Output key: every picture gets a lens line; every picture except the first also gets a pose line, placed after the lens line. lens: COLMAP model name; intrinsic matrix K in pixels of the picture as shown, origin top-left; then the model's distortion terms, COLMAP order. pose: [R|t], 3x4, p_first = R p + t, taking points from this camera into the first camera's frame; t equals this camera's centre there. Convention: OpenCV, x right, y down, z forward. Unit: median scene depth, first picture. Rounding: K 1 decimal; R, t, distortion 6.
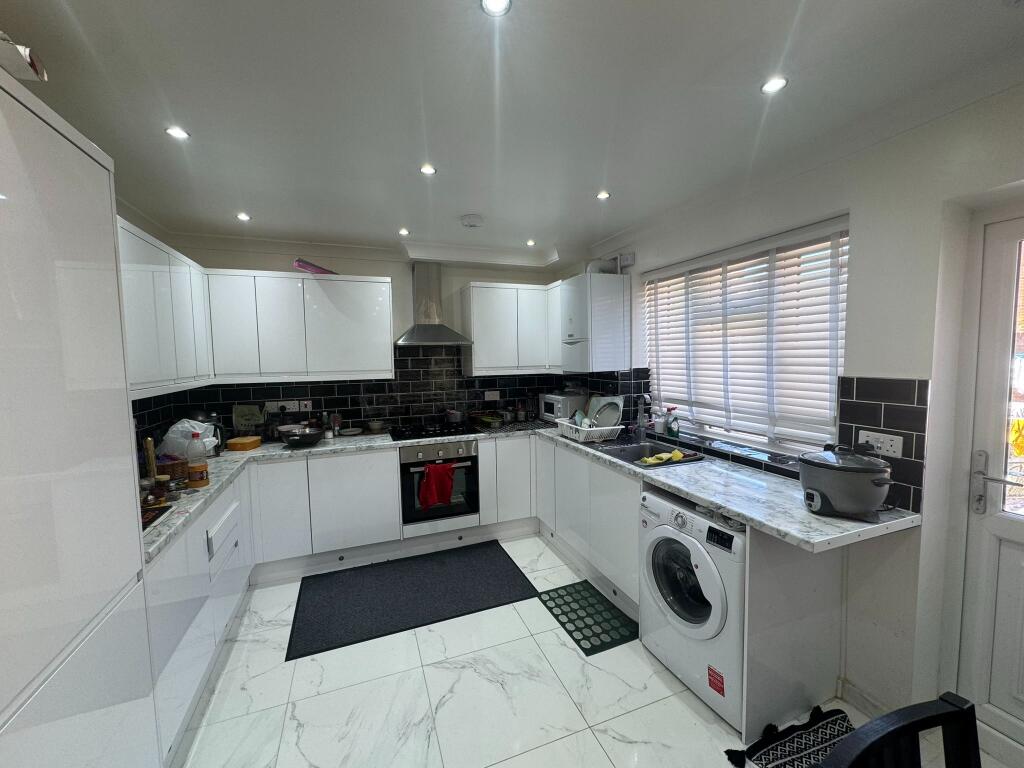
lens RADIAL K [[410.1, 0, 508.5], [0, 410.1, 381.9], [0, 0, 1]] dist [0.001748, 0.000298]
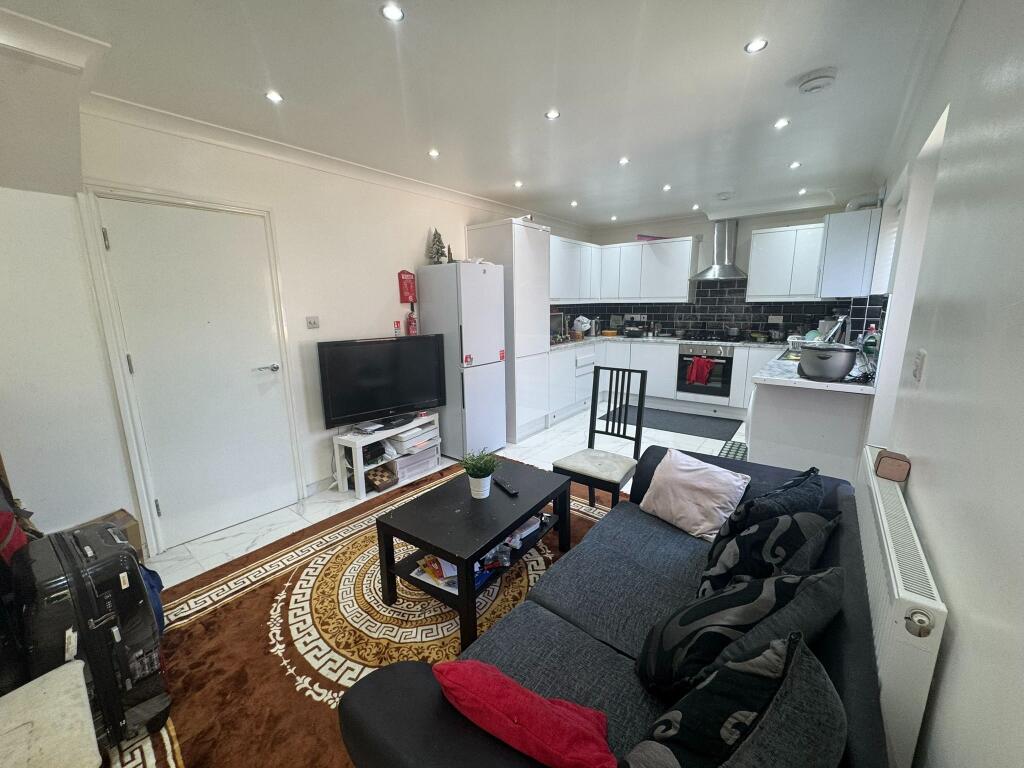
lens RADIAL K [[410.1, 0, 508.5], [0, 410.1, 381.9], [0, 0, 1]] dist [0.001748, 0.000298]
pose [[0.508551, 0.174028, -0.843261, 0.766254], [-0.050755, 0.983718, 0.172405, 0.056426], [0.859534, -0.044877, 0.509104, -0.420797]]
